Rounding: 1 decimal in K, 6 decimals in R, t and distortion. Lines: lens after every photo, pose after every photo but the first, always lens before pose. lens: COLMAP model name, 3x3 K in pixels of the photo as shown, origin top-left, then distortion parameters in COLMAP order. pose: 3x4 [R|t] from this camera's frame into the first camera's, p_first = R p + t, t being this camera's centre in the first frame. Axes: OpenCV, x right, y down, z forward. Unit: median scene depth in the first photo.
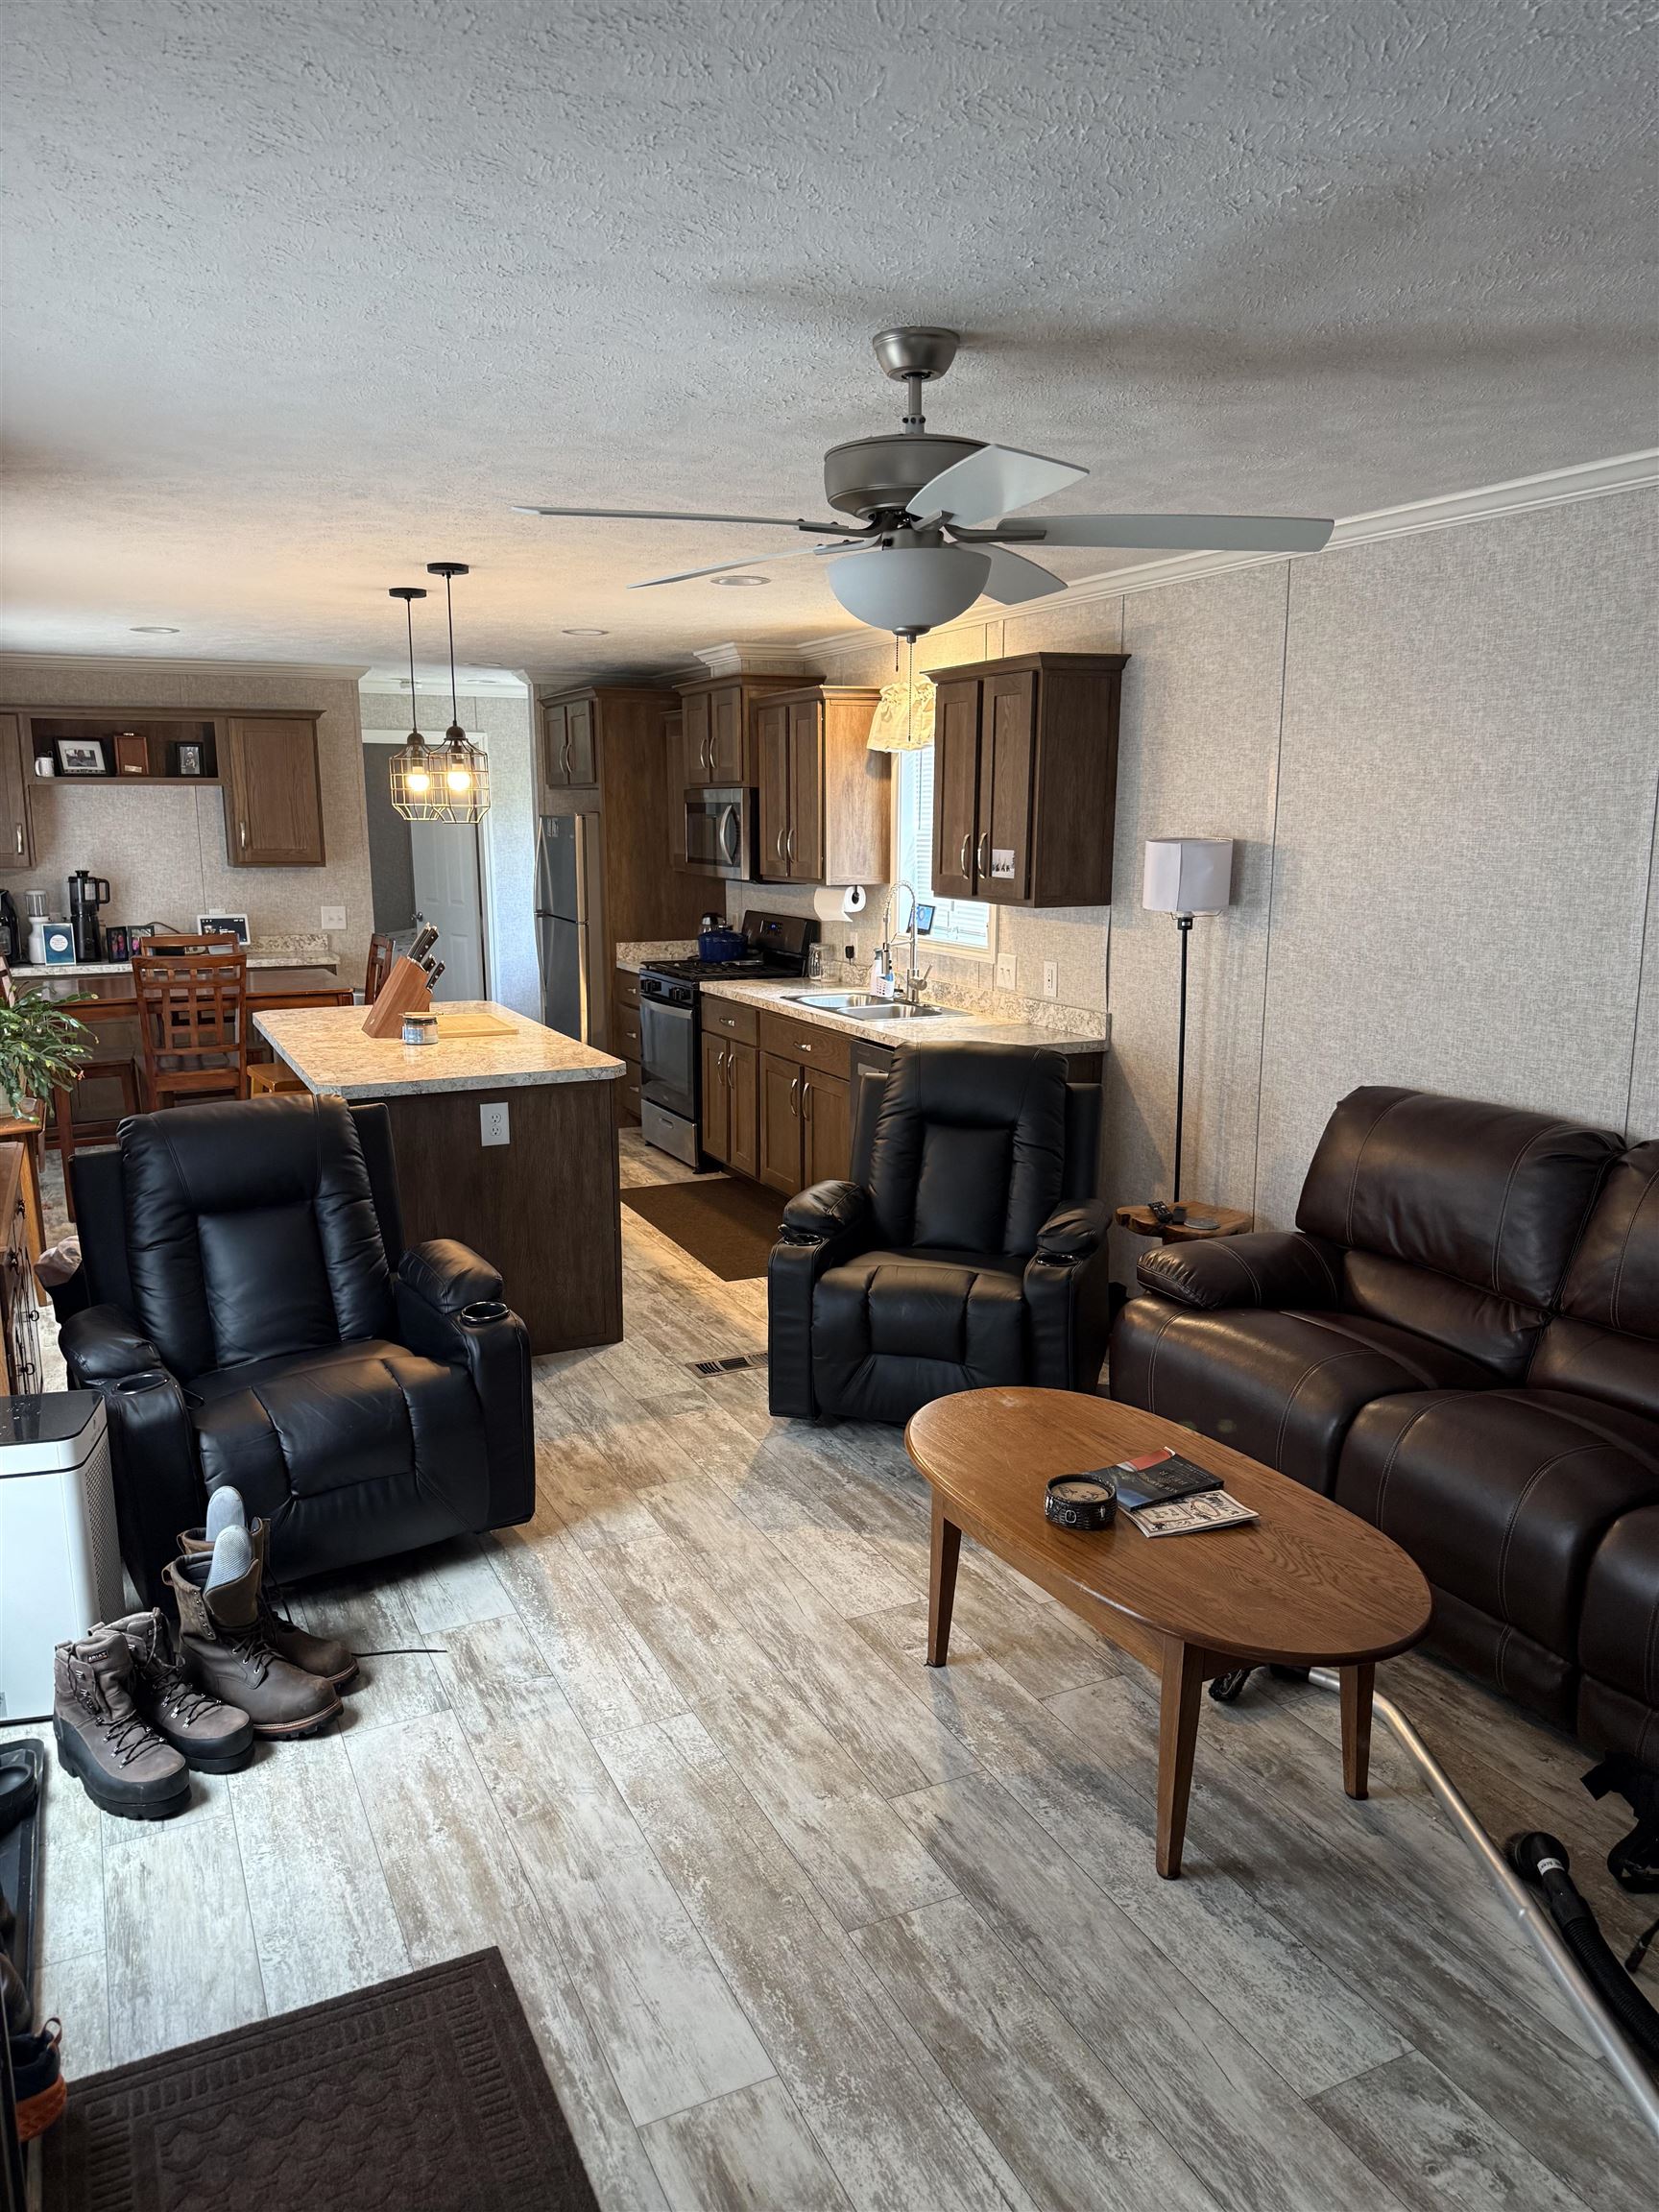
lens RADIAL K [[1521.5, 0, 847.2], [0, 1521.5, 1127.4], [0, 0, 1]] dist [0.072475, -0.075566]
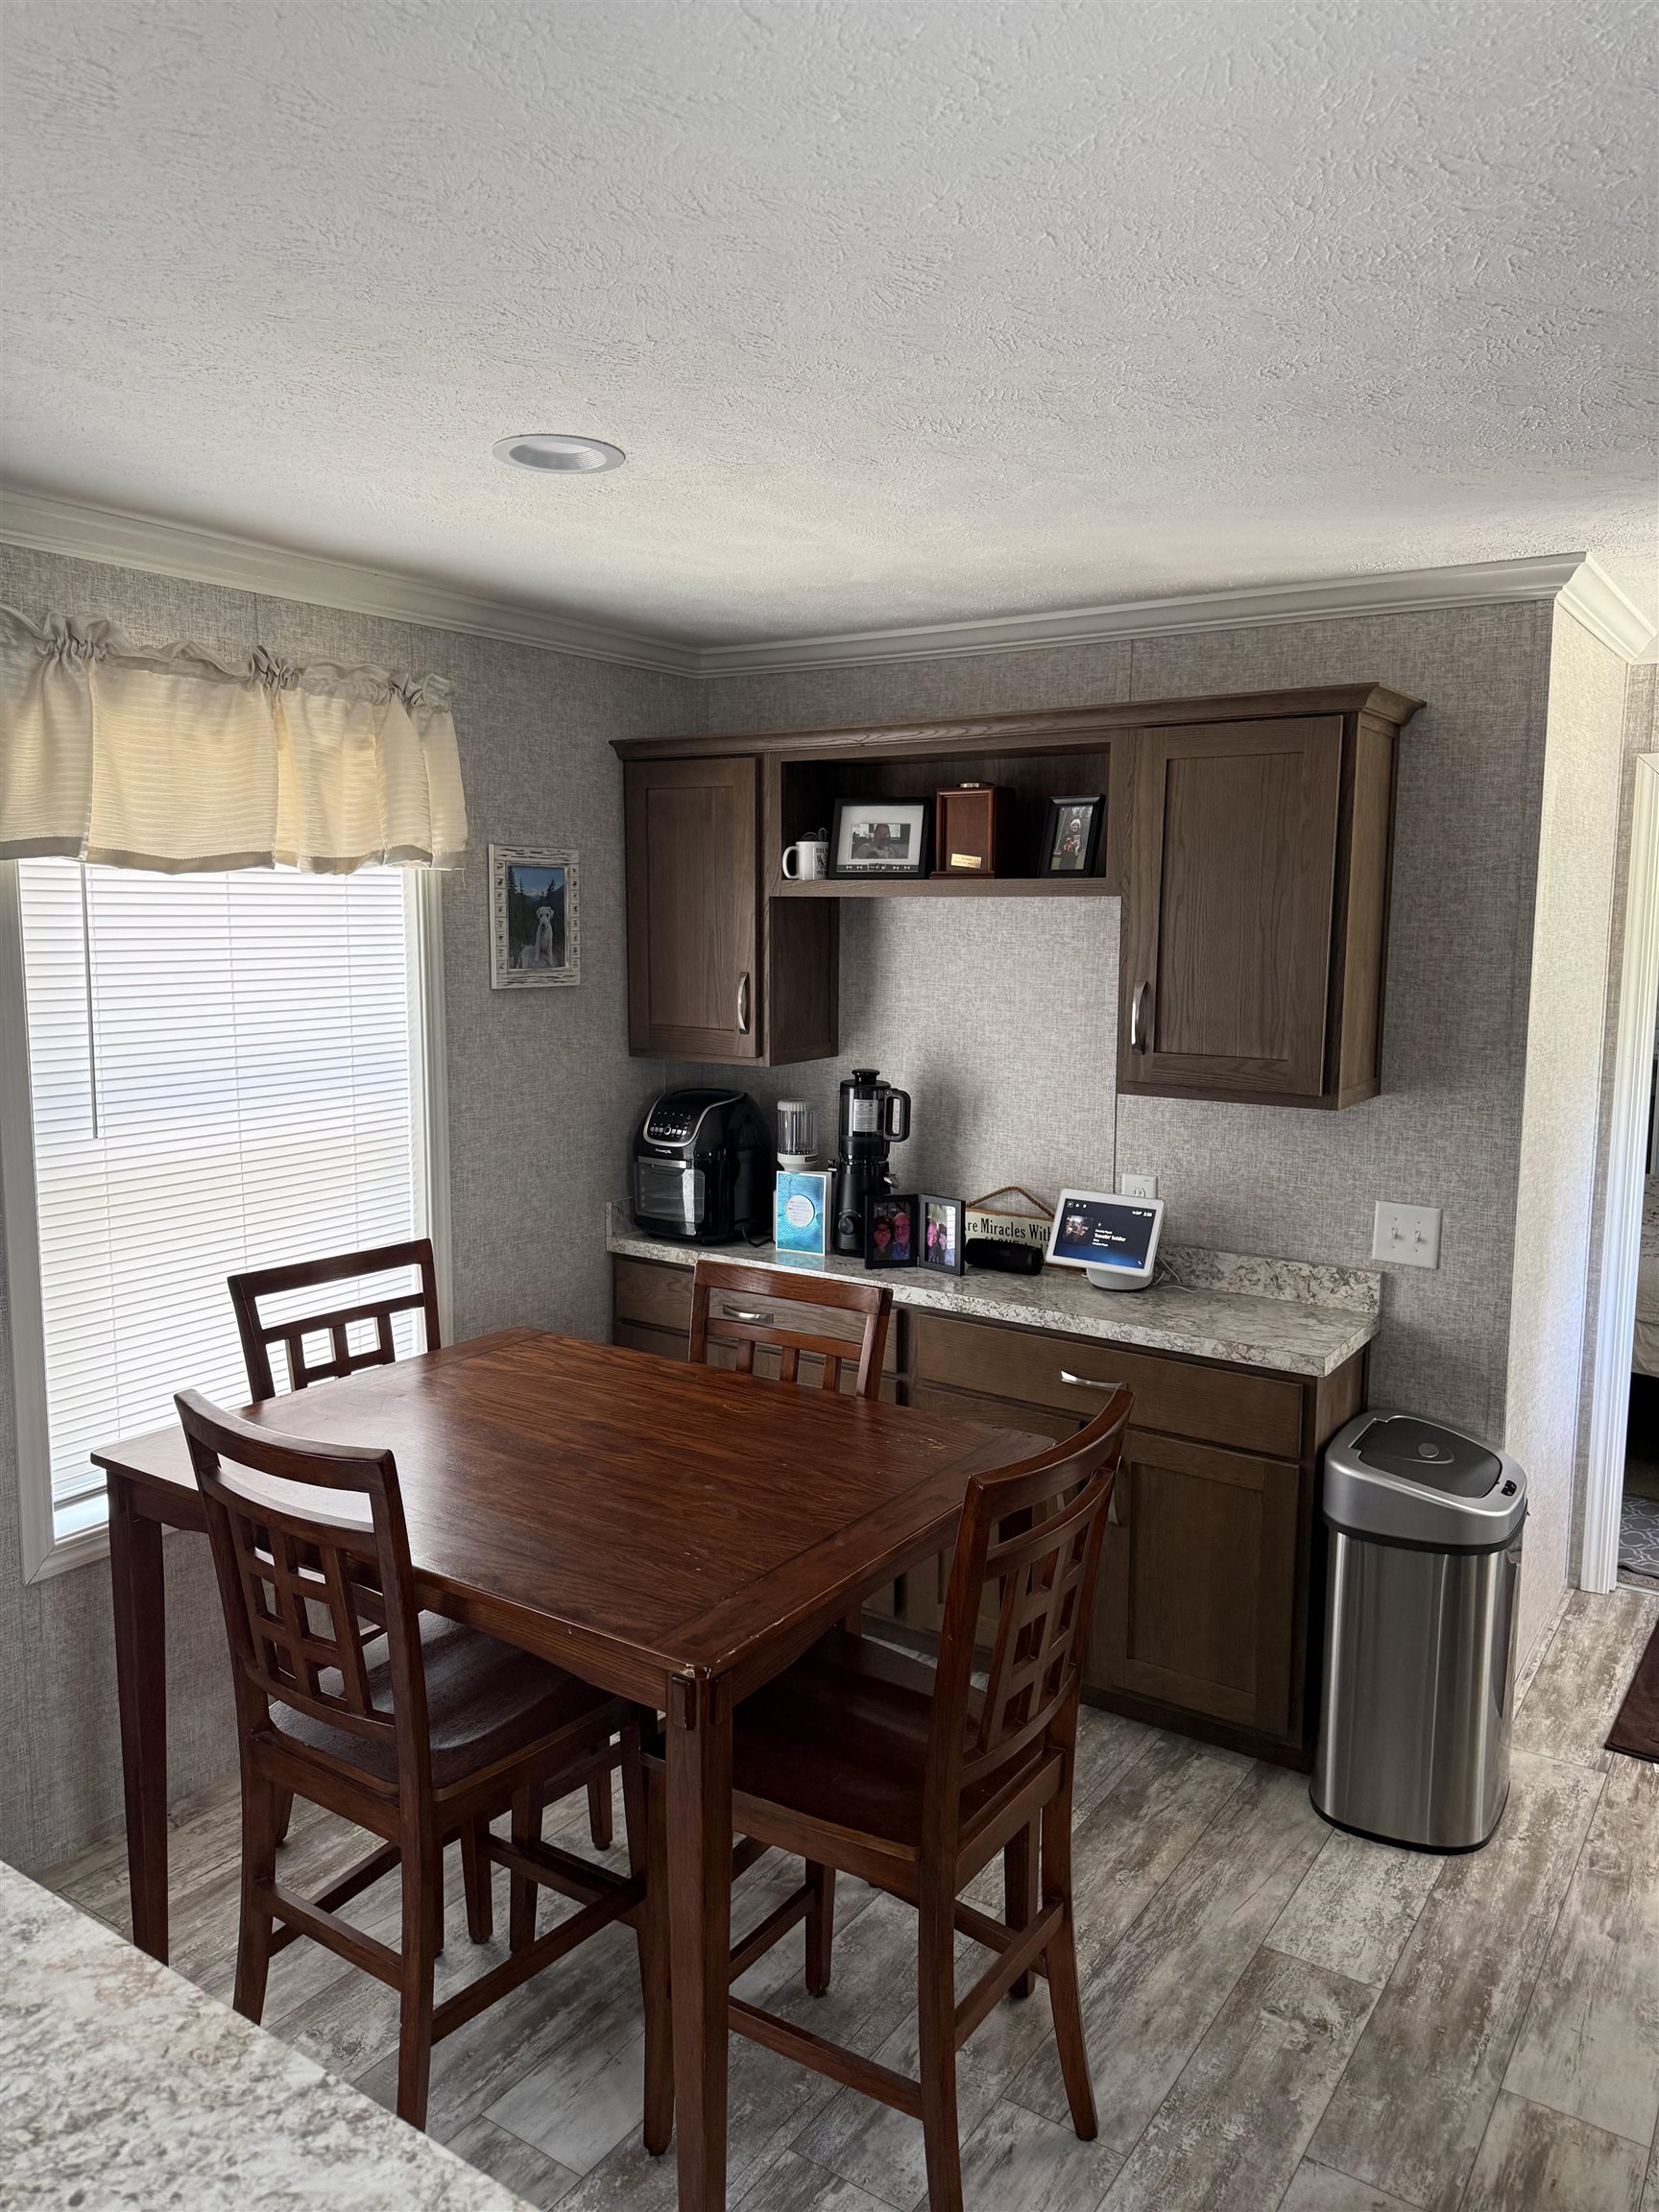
lens RADIAL K [[1521.5, 0, 837.3], [0, 1521.5, 1114.8], [0, 0, 1]] dist [0.072475, -0.075566]
pose [[0.486331, 0.117801, -0.865798, -0.088202], [-0.188639, 0.981658, 0.027604, -0.167851], [0.853169, 0.149899, 0.499632, 0.771299]]
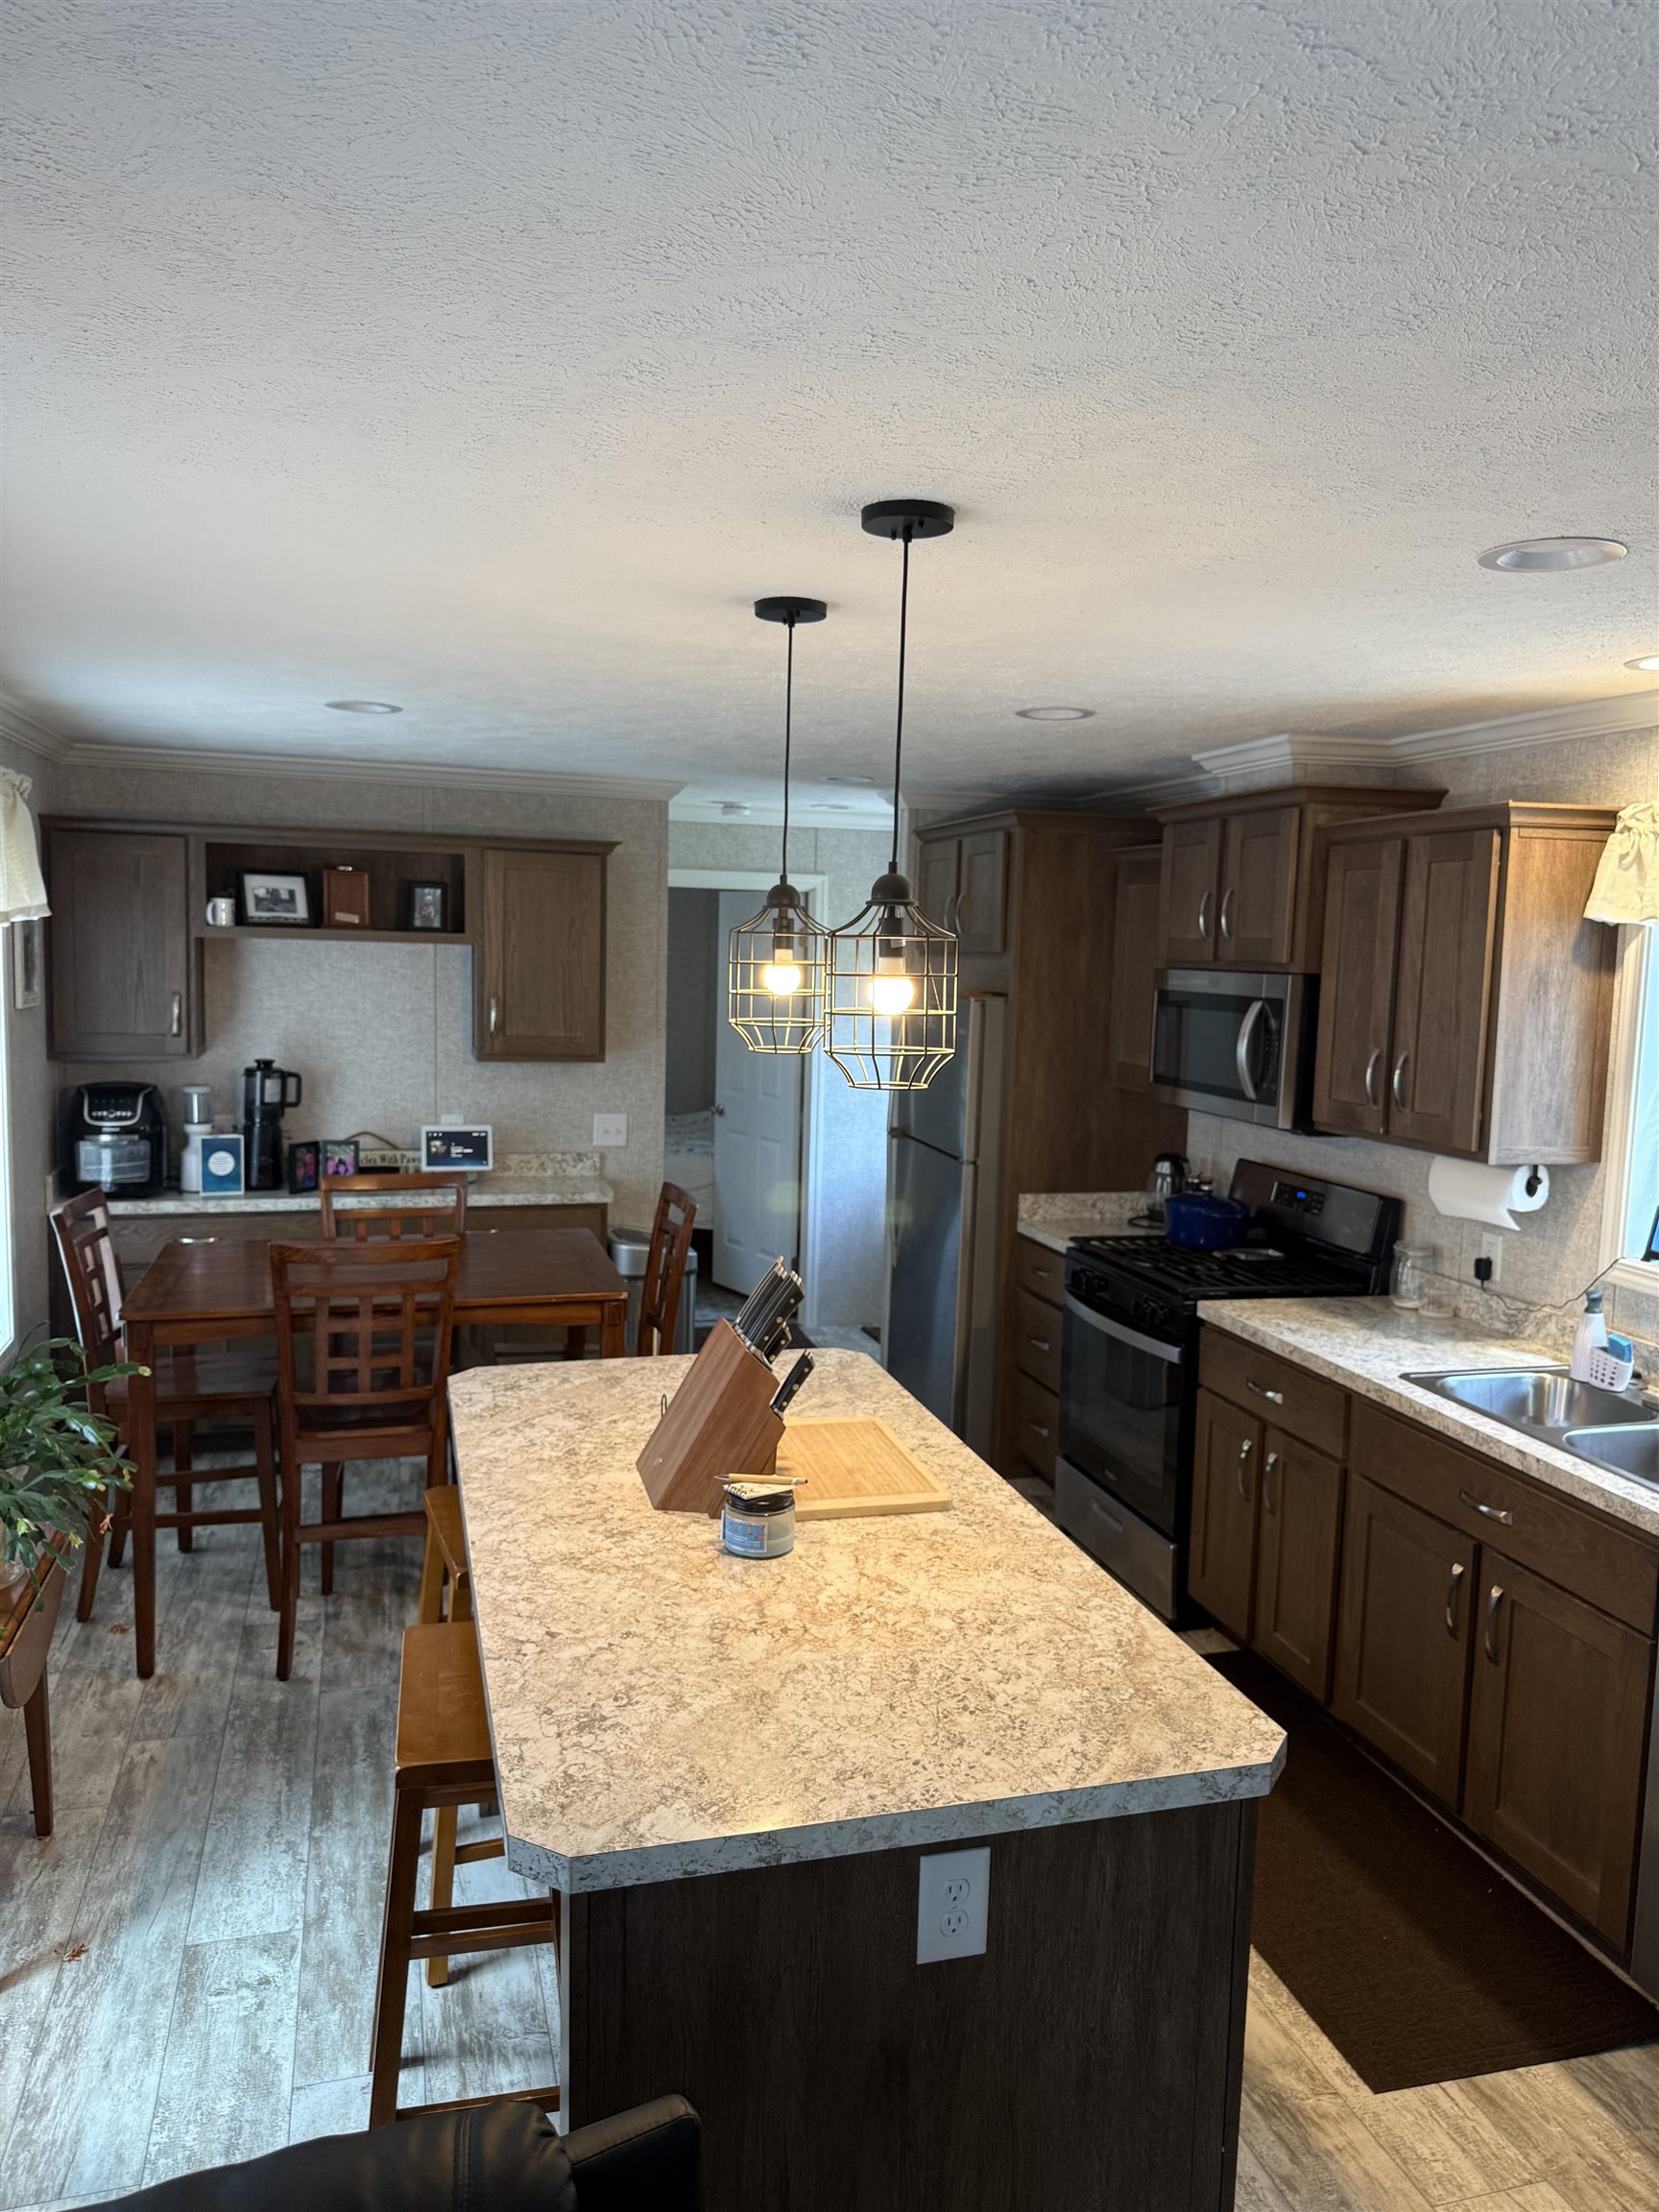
lens RADIAL K [[1521.5, 0, 879.6], [0, 1521.5, 1133.1], [0, 0, 1]] dist [0.072475, -0.075566]
pose [[0.987982, 0.047312, -0.147147, -0.124312], [-0.059460, 0.995077, -0.079283, -0.097975], [0.142672, 0.087079, 0.985932, 0.372514]]
